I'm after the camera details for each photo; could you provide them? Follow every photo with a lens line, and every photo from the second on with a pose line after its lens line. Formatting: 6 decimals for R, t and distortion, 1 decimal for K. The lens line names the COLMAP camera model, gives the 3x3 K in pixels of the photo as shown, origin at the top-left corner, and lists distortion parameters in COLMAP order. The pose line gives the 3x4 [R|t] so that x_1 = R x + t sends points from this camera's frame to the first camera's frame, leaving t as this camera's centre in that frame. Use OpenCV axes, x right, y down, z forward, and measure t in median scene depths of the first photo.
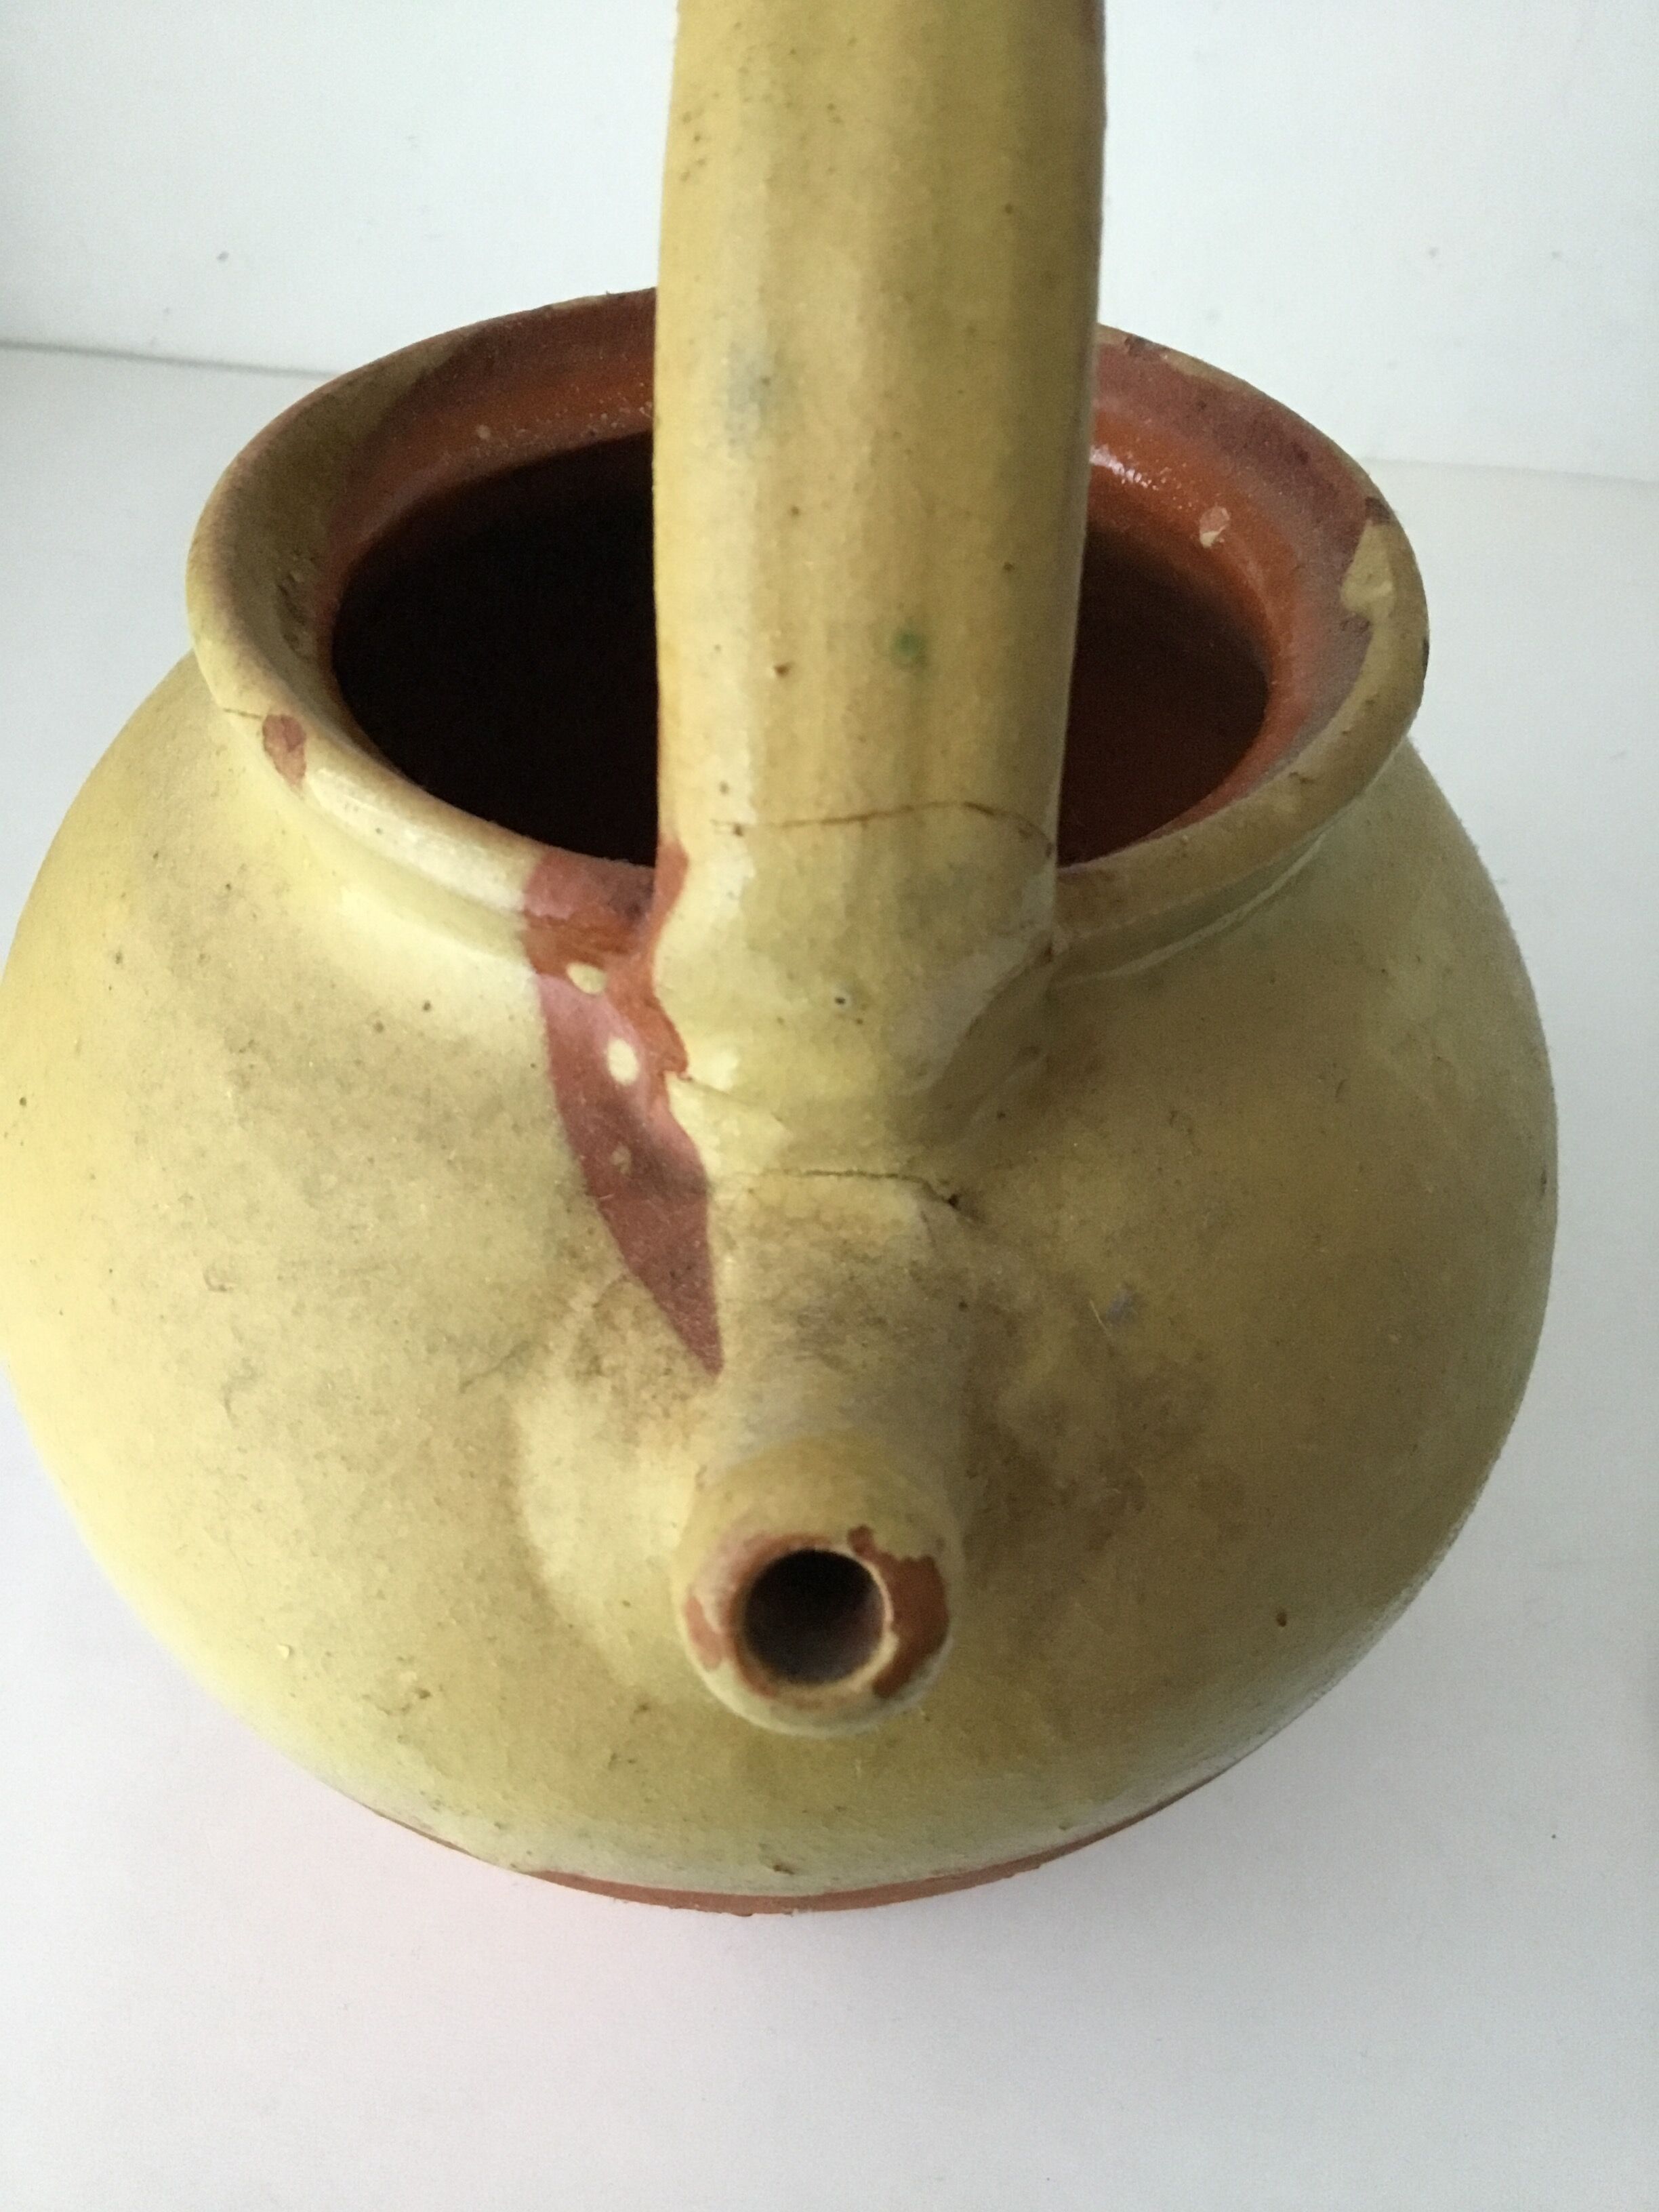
lens RADIAL K [[2192.5, 0, 894.4], [0, 2192.5, 1060.4], [0, 0, 1]] dist [0.099305, -0.281152]
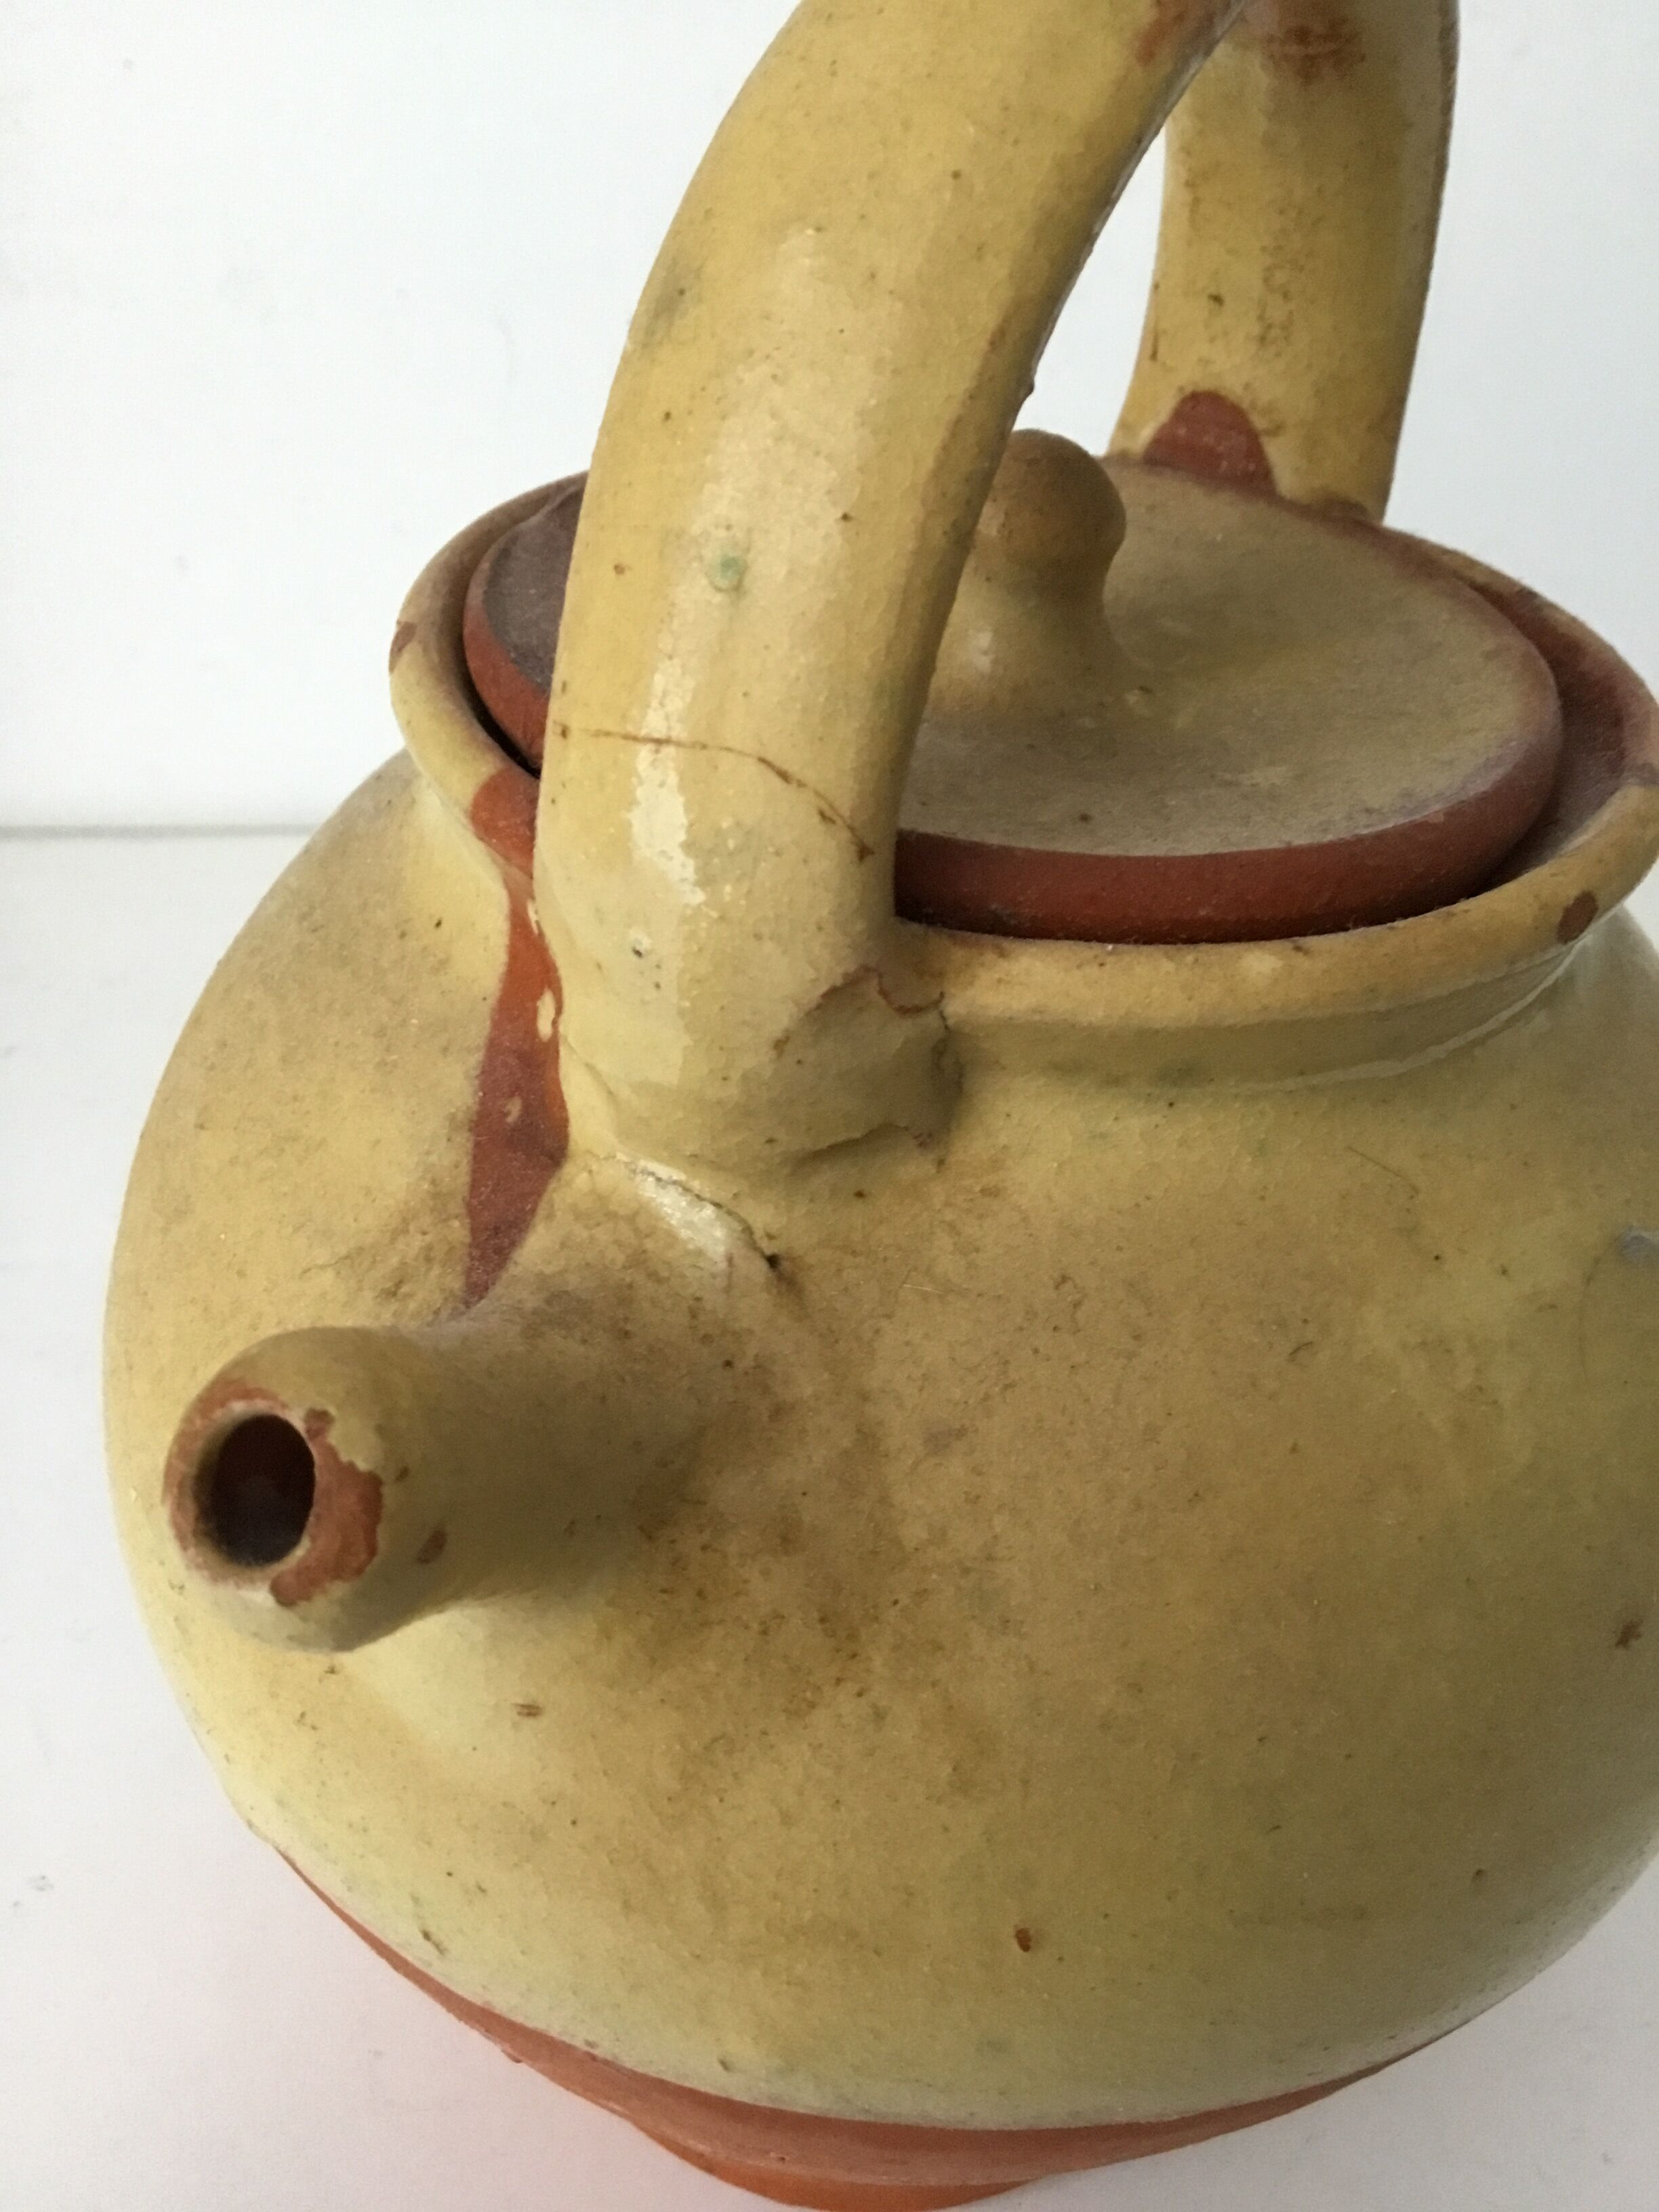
lens RADIAL K [[2192.5, 0, 894.4], [0, 2192.5, 1060.4], [0, 0, 1]] dist [0.099305, -0.281152]
pose [[0.844136, 0.288330, -0.451995, 0.464737], [-0.379399, 0.916935, -0.123640, 0.082793], [0.378801, 0.275855, 0.883410, 0.189319]]
